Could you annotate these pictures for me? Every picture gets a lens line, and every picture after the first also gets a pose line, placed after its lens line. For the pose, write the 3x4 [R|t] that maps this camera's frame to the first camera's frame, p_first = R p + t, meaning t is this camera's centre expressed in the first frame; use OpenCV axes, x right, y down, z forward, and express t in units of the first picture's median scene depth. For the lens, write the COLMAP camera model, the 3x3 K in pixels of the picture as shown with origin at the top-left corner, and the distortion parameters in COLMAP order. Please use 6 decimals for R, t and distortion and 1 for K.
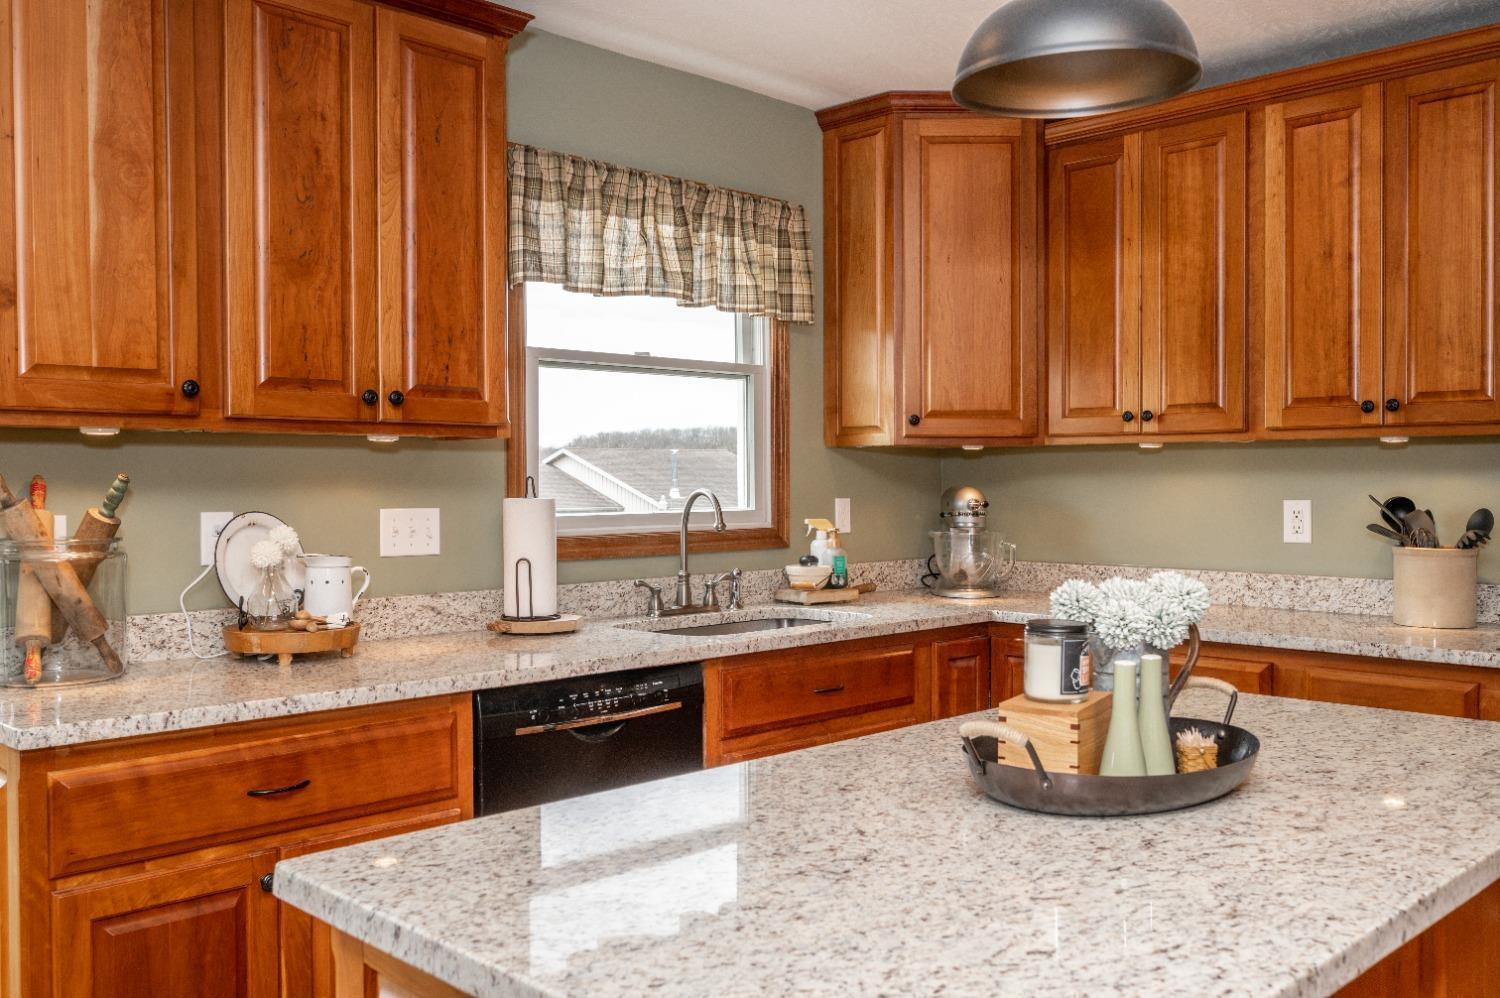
lens RADIAL K [[1273.5, 0, 750.0], [0, 1273.5, 499.0], [0, 0, 1]] dist [0.006025, 0.002522]
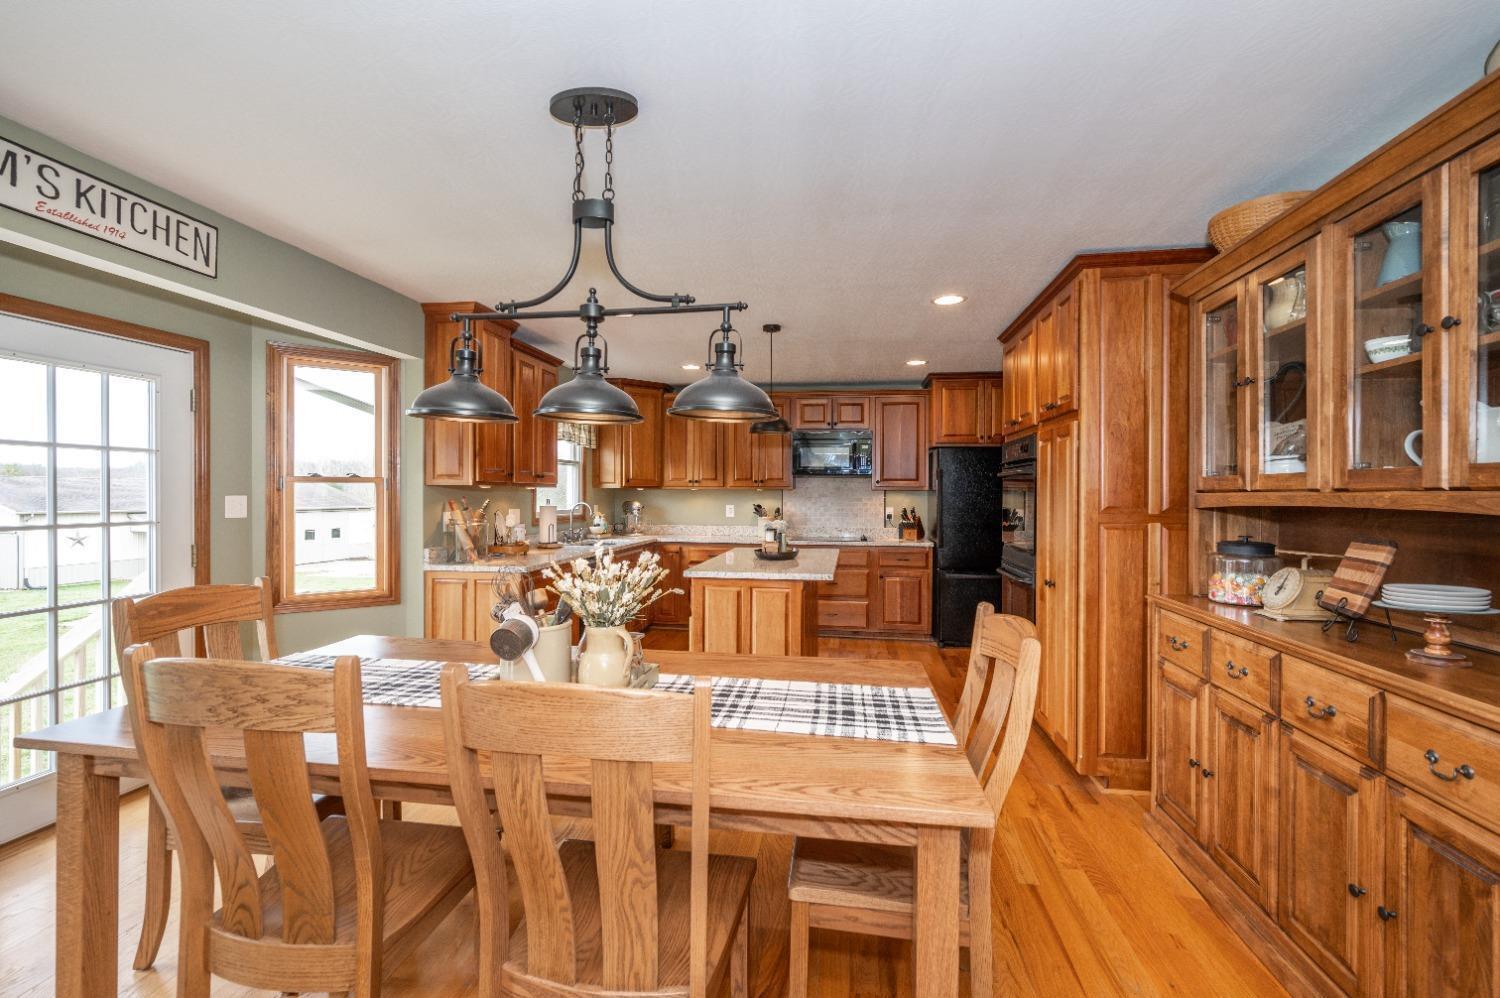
lens RADIAL K [[632.0, 0, 750.0], [0, 632.0, 499.0], [0, 0, 1]] dist [0.000947, 0.000043]
pose [[0.806851, -0.000275, 0.590754, -0.566981], [-0.002145, 0.999992, 0.003396, -0.021091], [-0.590750, -0.004007, 0.806844, -0.471246]]
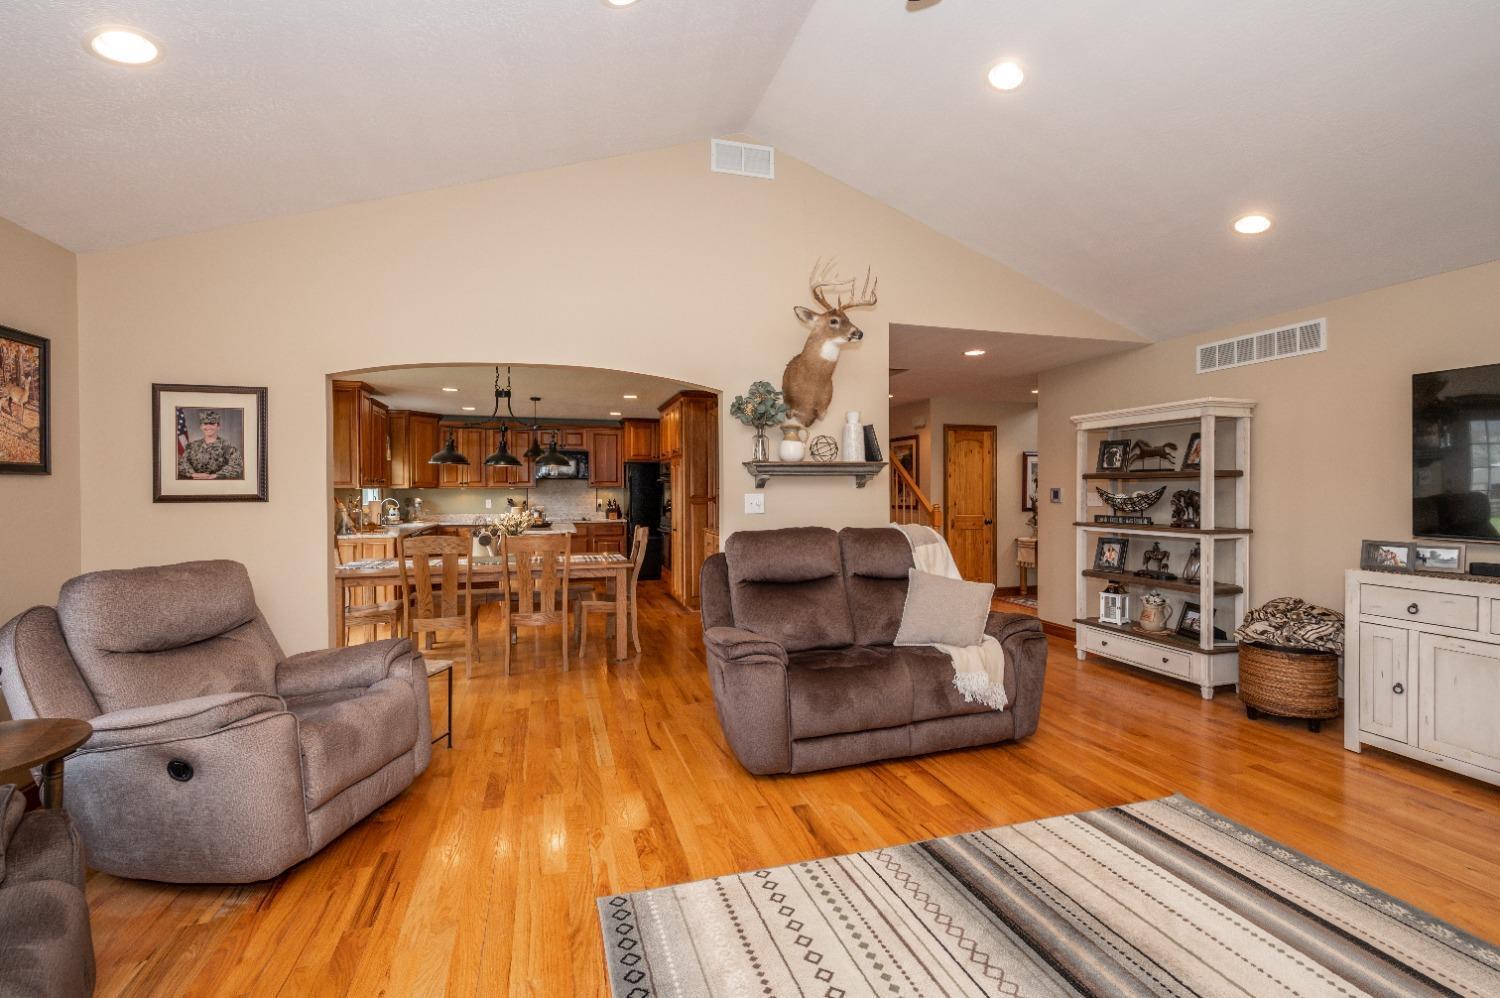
lens RADIAL K [[681.0, 0, 750.0], [0, 681.0, 499.0], [0, 0, 1]] dist [-0.000073, 0.000012]
pose [[0.470824, -0.012514, 0.882139, -1.451456], [0.008735, 0.999917, 0.009522, -0.016922], [-0.882184, 0.003222, 0.470894, -1.196560]]
